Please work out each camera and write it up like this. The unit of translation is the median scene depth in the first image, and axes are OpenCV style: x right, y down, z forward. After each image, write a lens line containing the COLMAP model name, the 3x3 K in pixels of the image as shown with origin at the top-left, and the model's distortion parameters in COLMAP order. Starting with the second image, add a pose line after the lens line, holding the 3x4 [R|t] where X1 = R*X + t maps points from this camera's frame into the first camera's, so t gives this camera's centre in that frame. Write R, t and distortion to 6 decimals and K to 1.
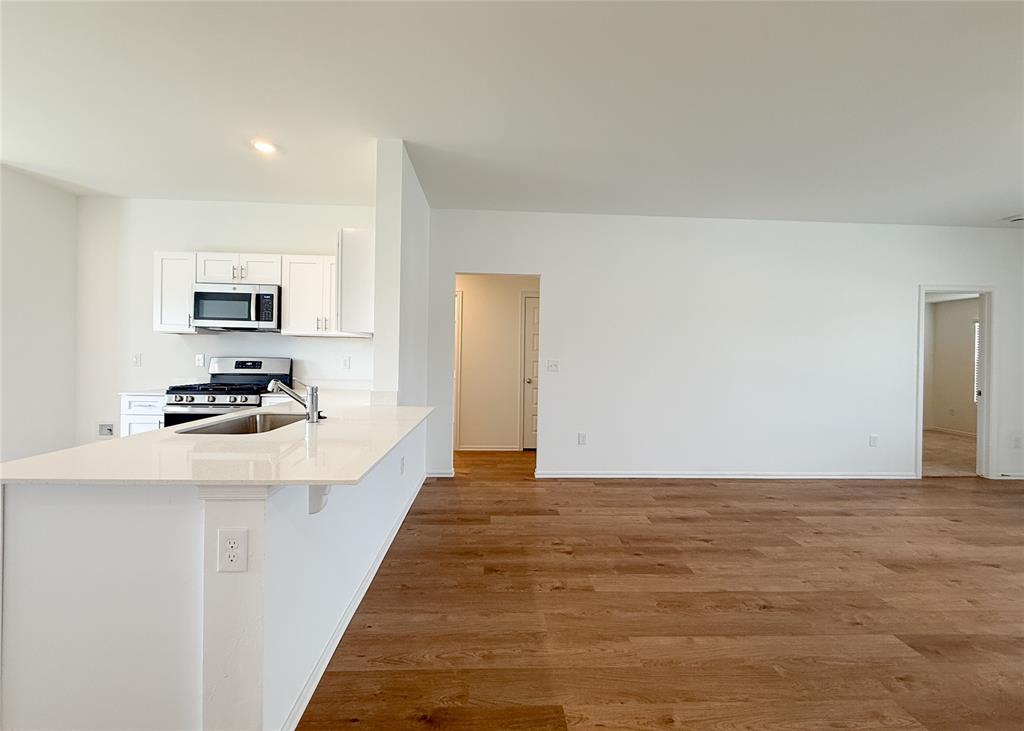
lens RADIAL K [[420.2, 0, 508.2], [0, 420.2, 362.0], [0, 0, 1]] dist [0.000982, -0.000155]
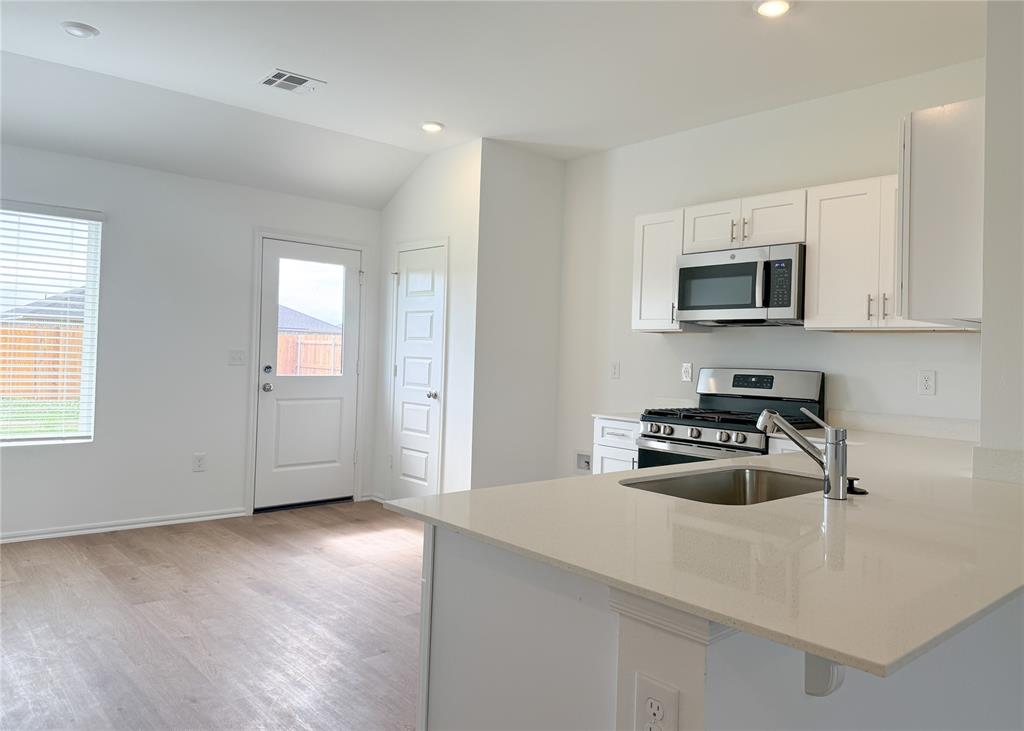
lens RADIAL K [[763.4, 0, 483.7], [0, 763.4, 351.0], [0, 0, 1]] dist [0.044924, -0.006793]
pose [[0.624432, -0.002570, -0.781075, -0.000755], [-0.025766, 0.999383, -0.023887, -0.000303], [0.780654, 0.035041, 0.623981, 0.016012]]
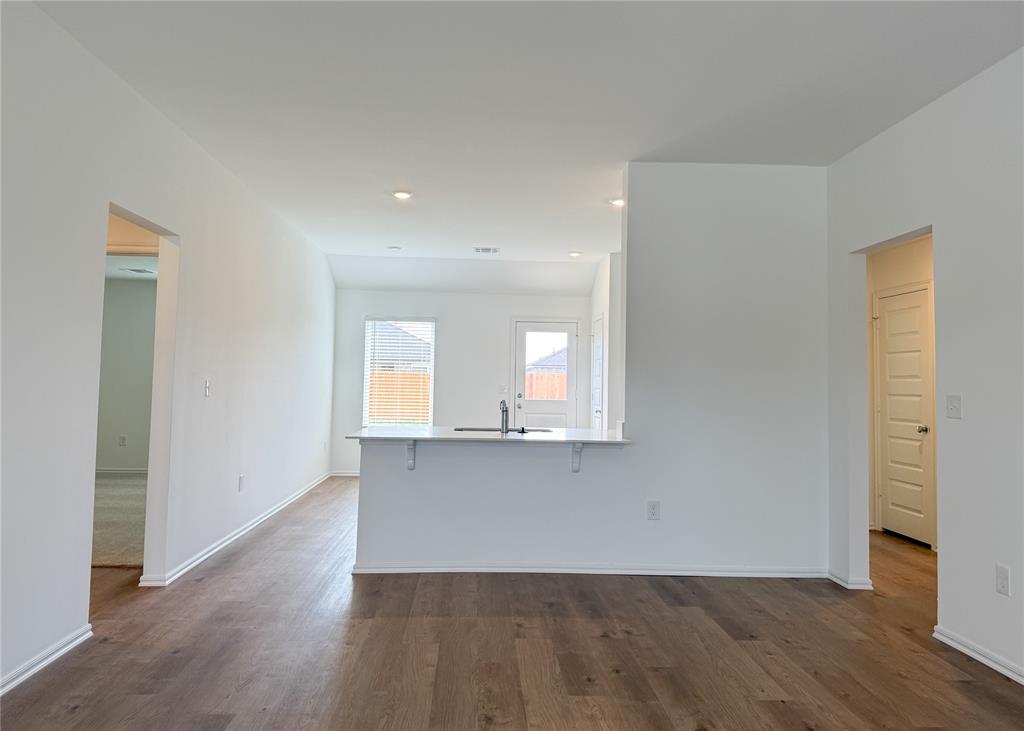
lens RADIAL K [[742.6, 0, 511.1], [0, 742.6, 342.4], [0, 0, 1]] dist [0.069101, -0.070811]
pose [[-0.003954, -0.072043, -0.997394, 5.426651], [-0.025914, 0.997074, -0.071918, 0.059729], [0.999656, 0.025562, -0.005809, 2.843270]]
